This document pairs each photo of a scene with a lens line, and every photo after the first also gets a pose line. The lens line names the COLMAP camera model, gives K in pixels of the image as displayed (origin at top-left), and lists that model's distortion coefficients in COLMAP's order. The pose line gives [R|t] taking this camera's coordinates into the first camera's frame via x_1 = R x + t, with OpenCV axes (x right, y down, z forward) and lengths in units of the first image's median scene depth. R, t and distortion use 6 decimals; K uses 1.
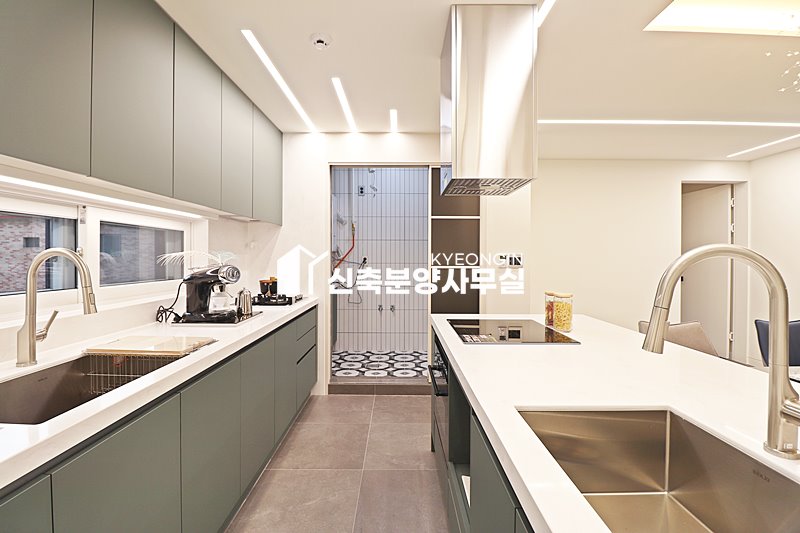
lens RADIAL K [[370.9, 0, 400.4], [0, 370.9, 258.6], [0, 0, 1]] dist [0.000505, -0.012007]
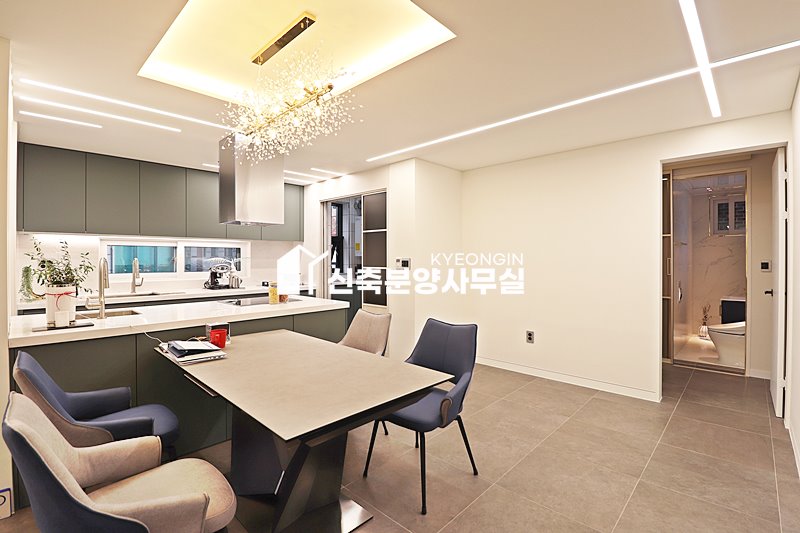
lens RADIAL K [[370.9, 0, 400.4], [0, 370.9, 258.6], [0, 0, 1]] dist [0.000505, -0.012007]
pose [[0.719843, -0.005046, -0.694118, 1.153542], [-0.000545, 0.999969, -0.007834, -0.000195], [0.694136, 0.006017, 0.719818, 0.100748]]
